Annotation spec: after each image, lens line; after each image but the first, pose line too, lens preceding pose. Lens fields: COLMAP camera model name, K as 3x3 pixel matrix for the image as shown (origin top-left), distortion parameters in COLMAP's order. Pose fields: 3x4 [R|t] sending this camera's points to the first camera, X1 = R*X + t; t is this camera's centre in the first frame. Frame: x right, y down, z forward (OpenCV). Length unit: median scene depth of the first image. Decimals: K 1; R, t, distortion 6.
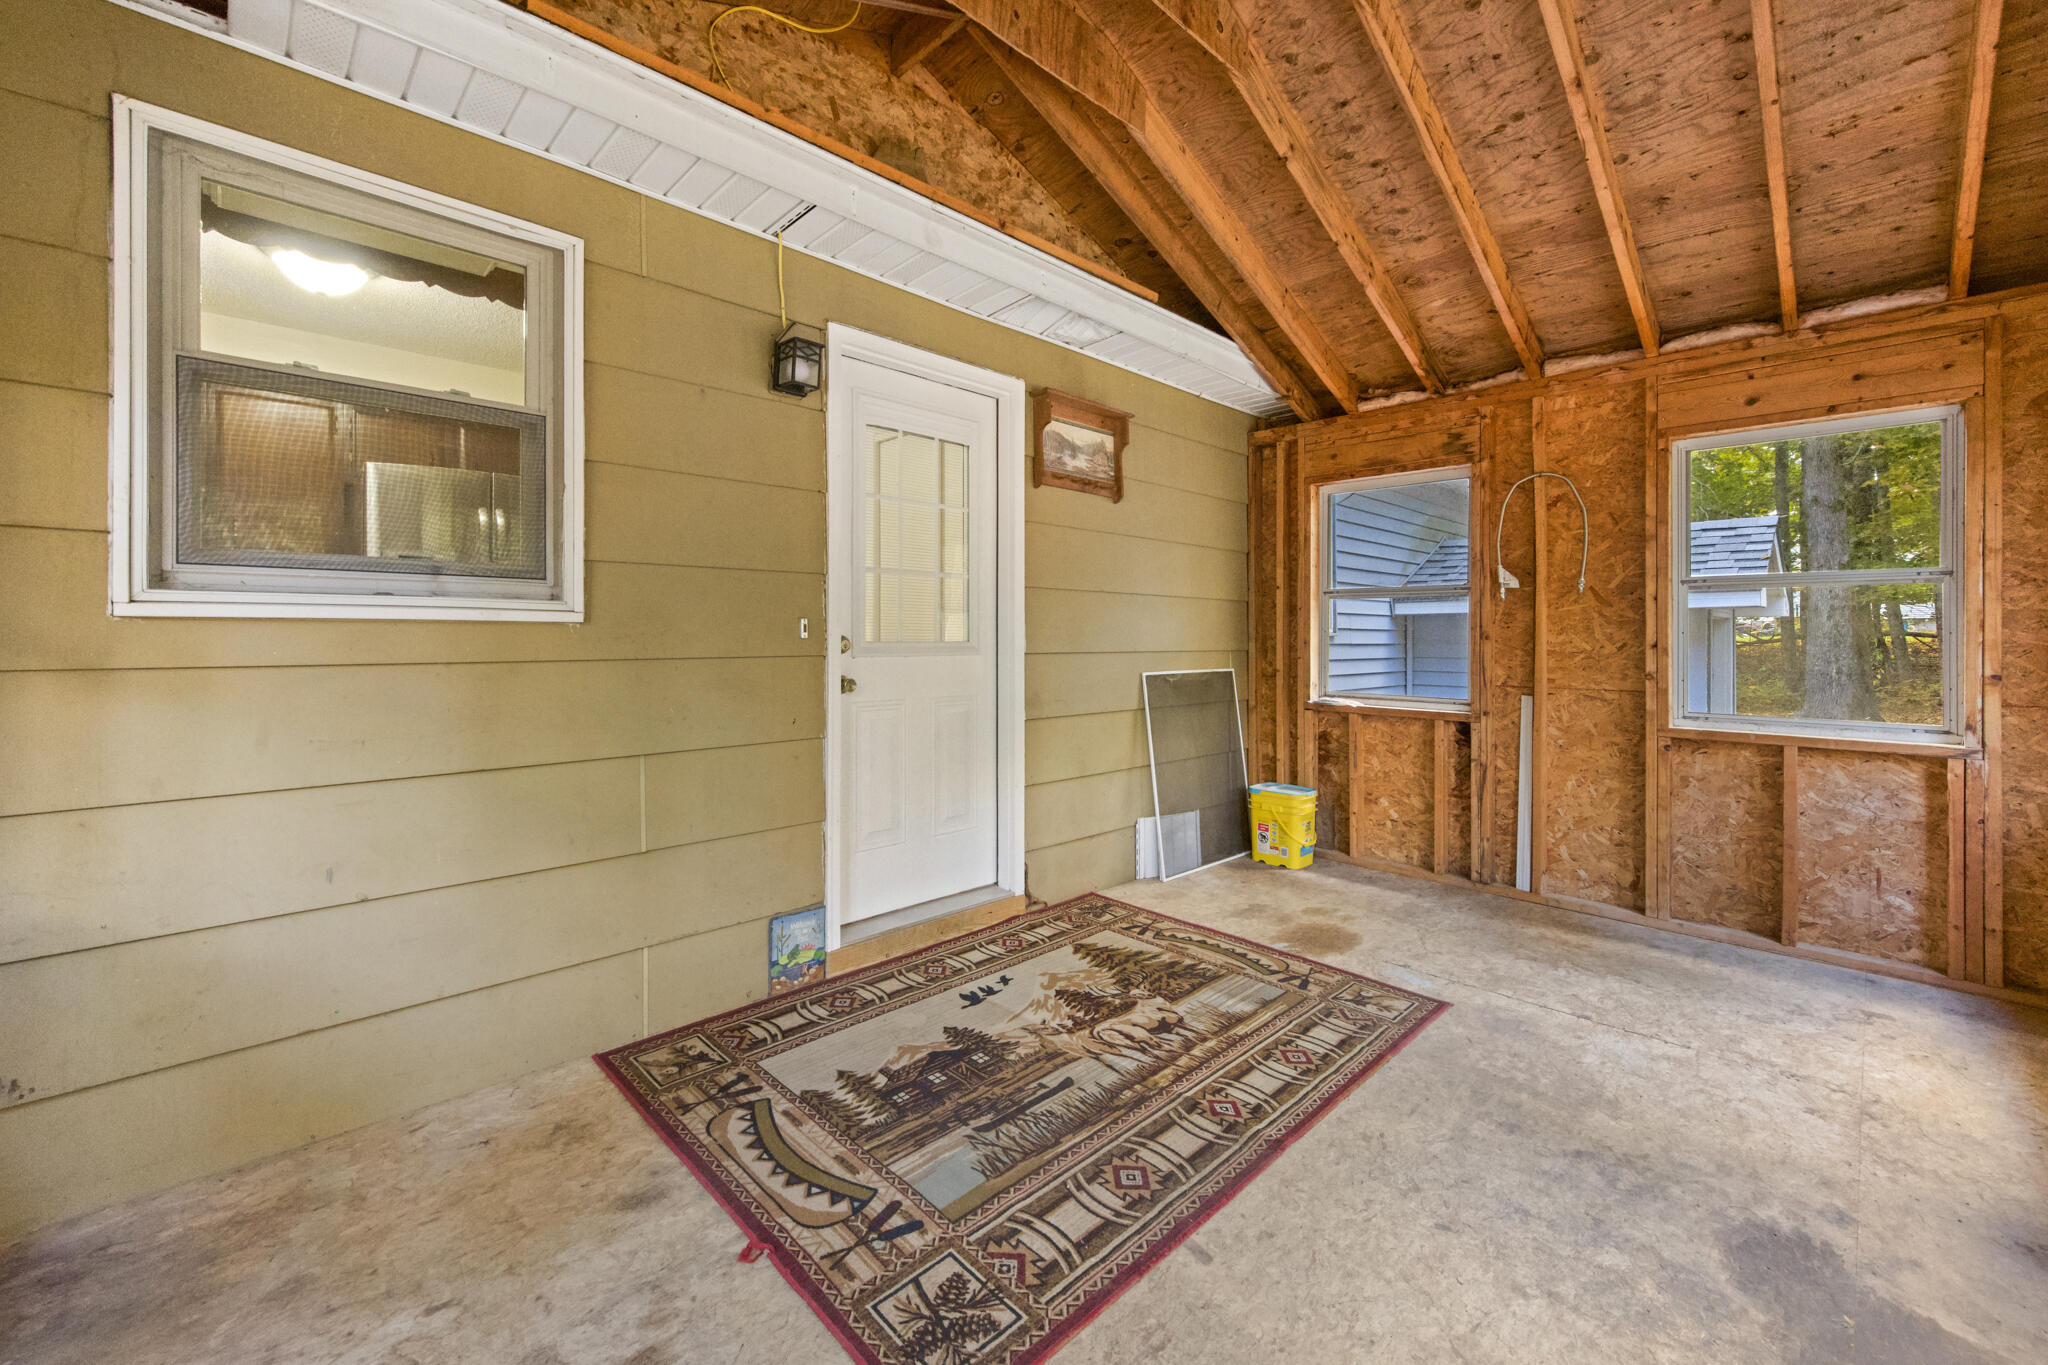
lens RADIAL K [[827.9, 0, 1024.5], [0, 827.9, 635.9], [0, 0, 1]] dist [-0.001776, -0.000199]
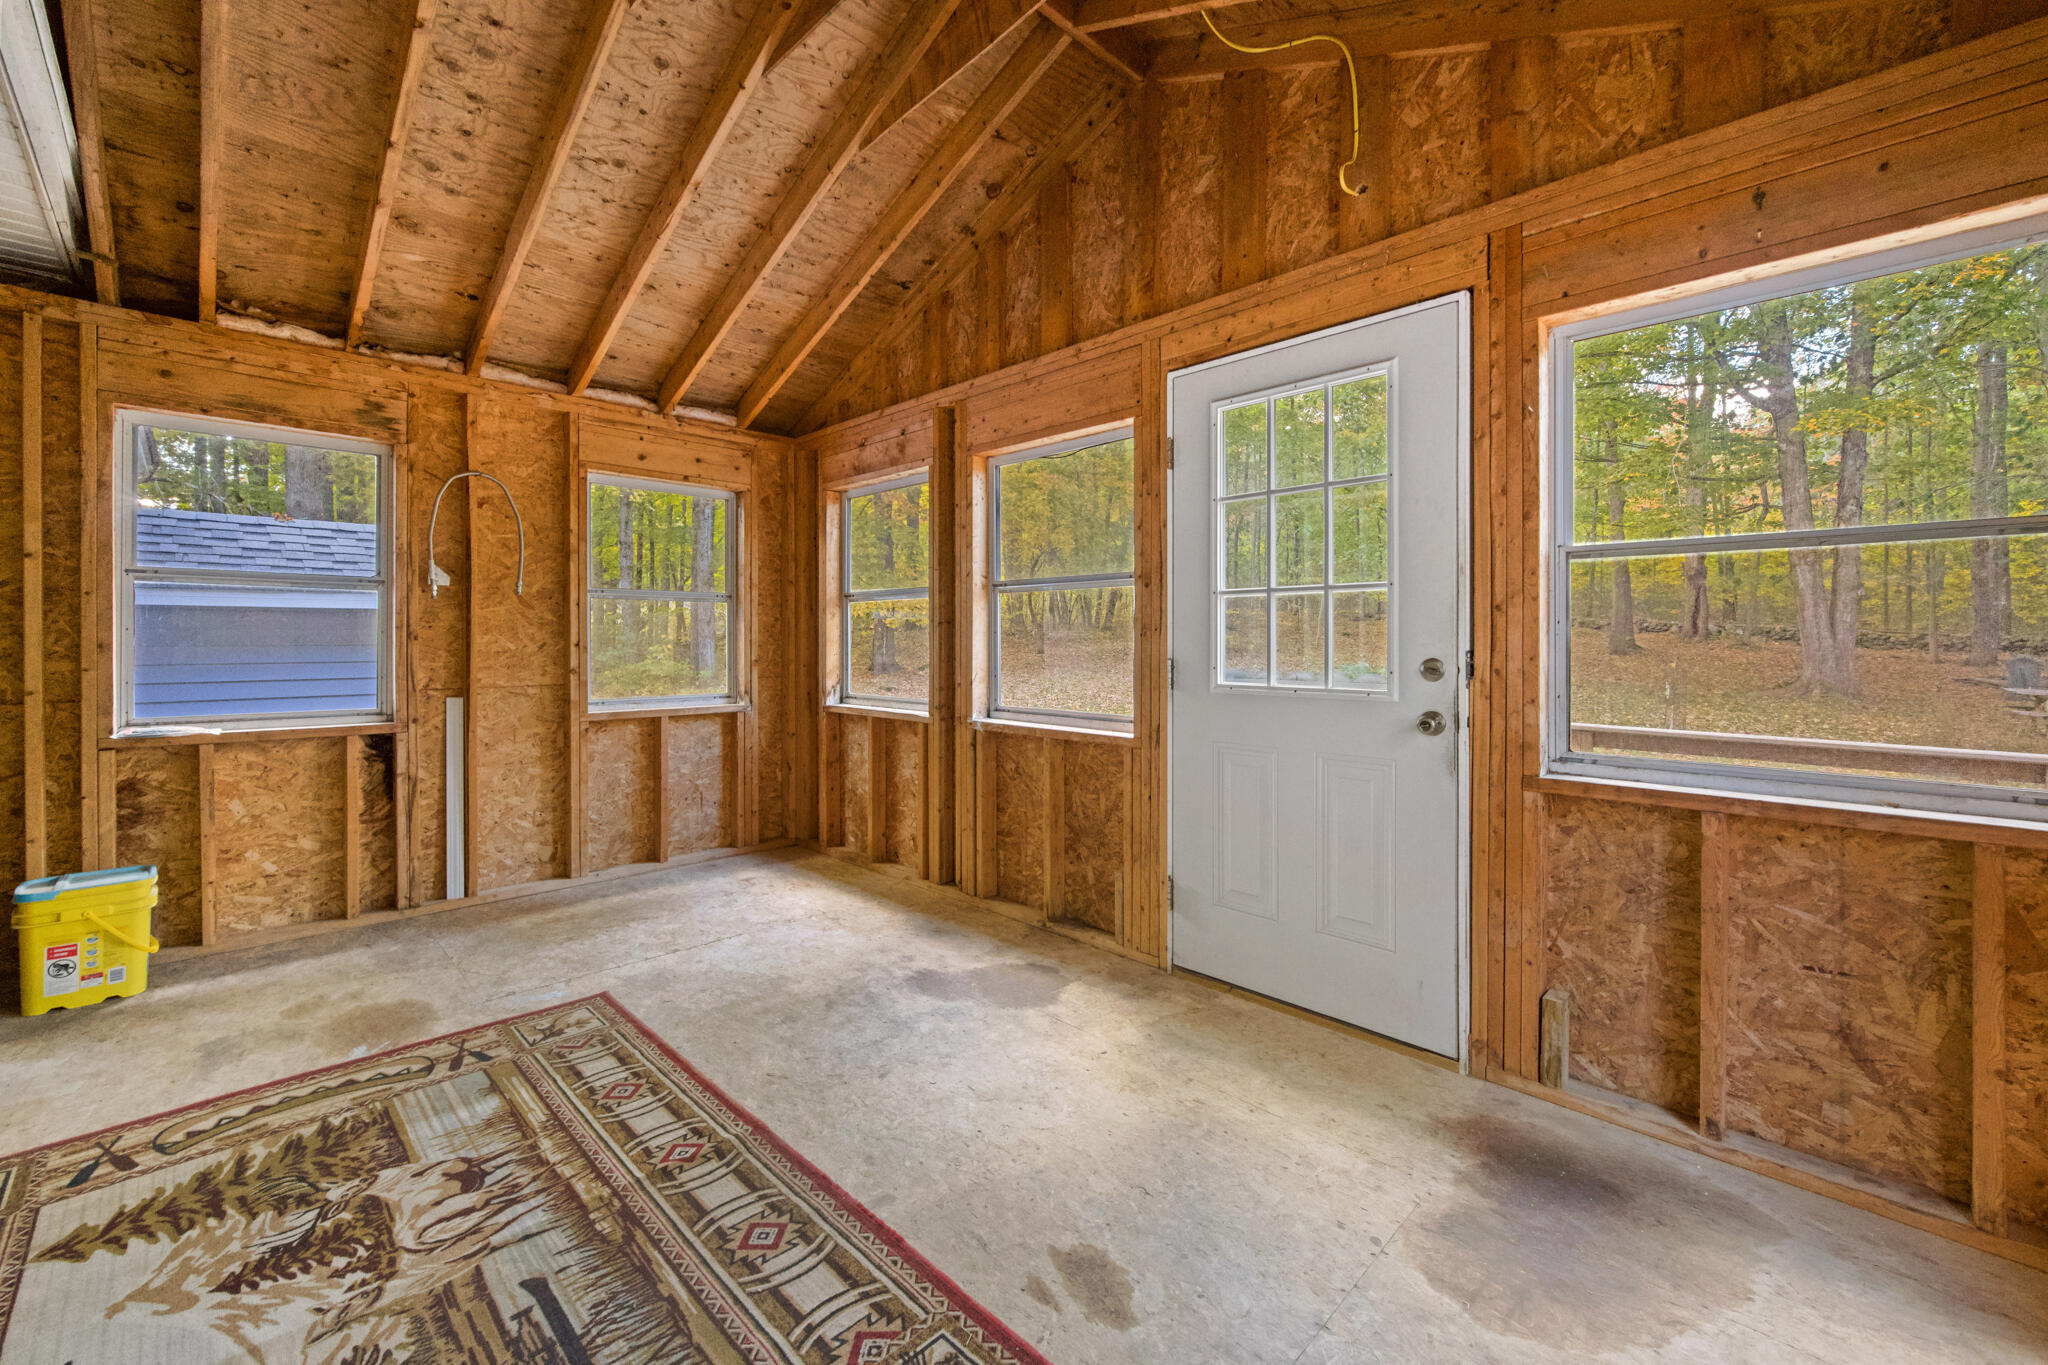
lens RADIAL K [[827.9, 0, 1024.5], [0, 827.9, 635.9], [0, 0, 1]] dist [-0.001776, -0.000199]
pose [[-0.018446, -0.000110, 0.999830, -0.489992], [-0.002276, 0.999997, 0.000068, -0.002026], [-0.999827, -0.002274, -0.018446, 0.458996]]
